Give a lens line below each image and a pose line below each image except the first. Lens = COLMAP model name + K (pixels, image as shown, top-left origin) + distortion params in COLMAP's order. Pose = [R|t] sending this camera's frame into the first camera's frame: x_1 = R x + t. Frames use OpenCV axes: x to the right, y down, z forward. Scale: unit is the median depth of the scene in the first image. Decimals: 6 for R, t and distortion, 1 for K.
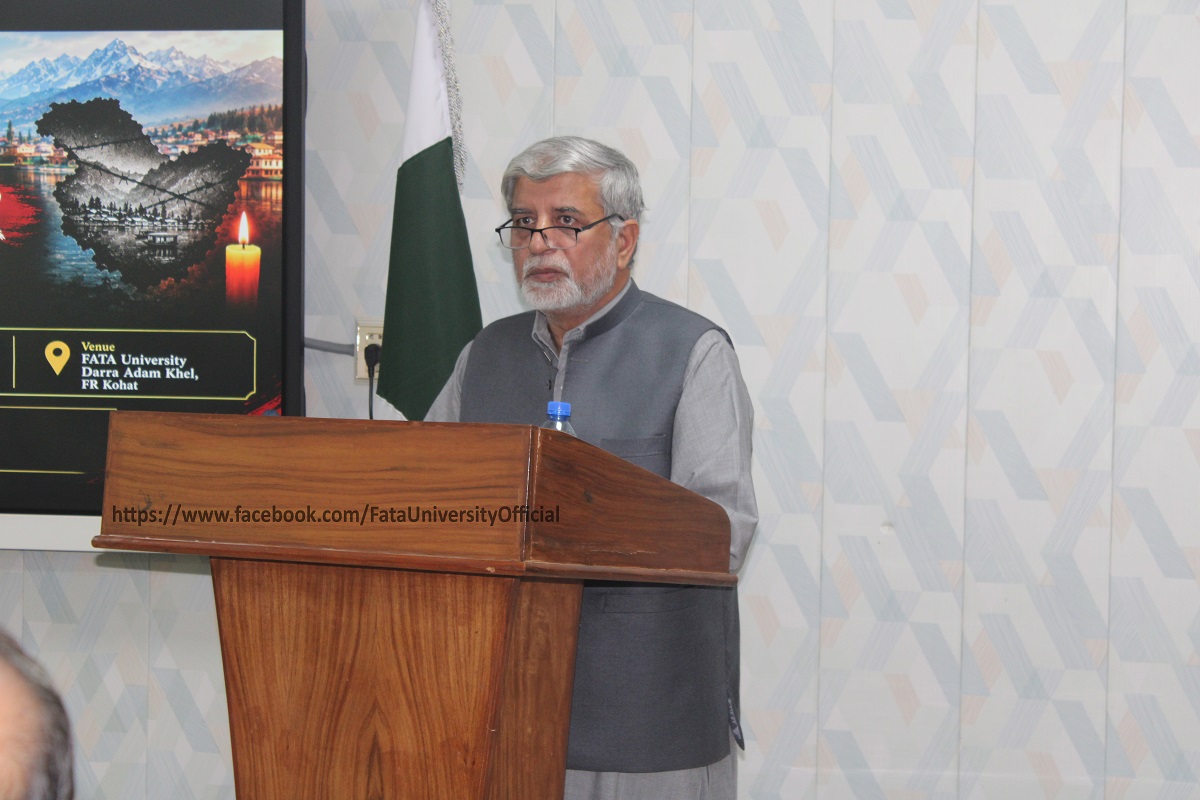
lens RADIAL K [[2877.6, 0, 600.0], [0, 2877.6, 400.0], [0, 0, 1]] dist [0.064382, 0.369161]
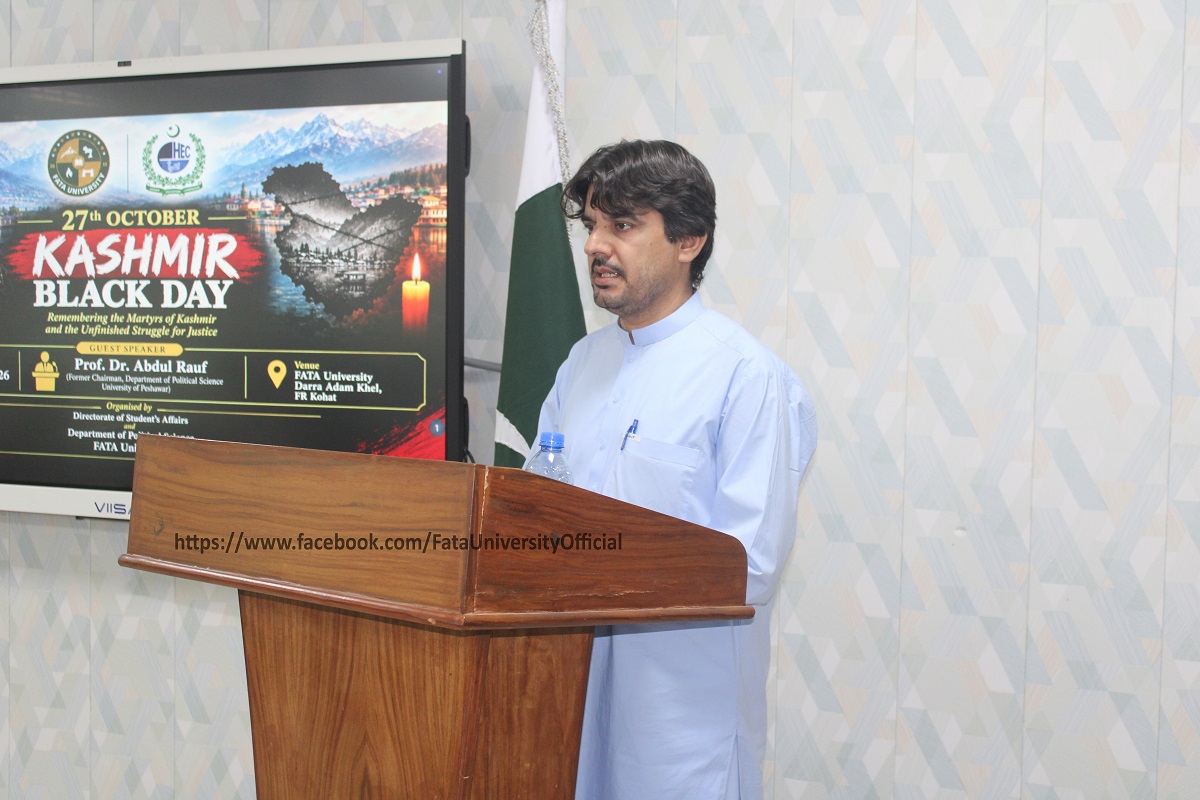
lens RADIAL K [[1642.0, 0, 600.0], [0, 1642.0, 400.0], [0, 0, 1]] dist [-0.063500, 0.122323]
pose [[0.983994, 0.009719, -0.177938, 0.073278], [-0.008195, 0.999923, 0.009301, -0.011402], [0.178015, -0.007694, 0.983998, 0.341969]]
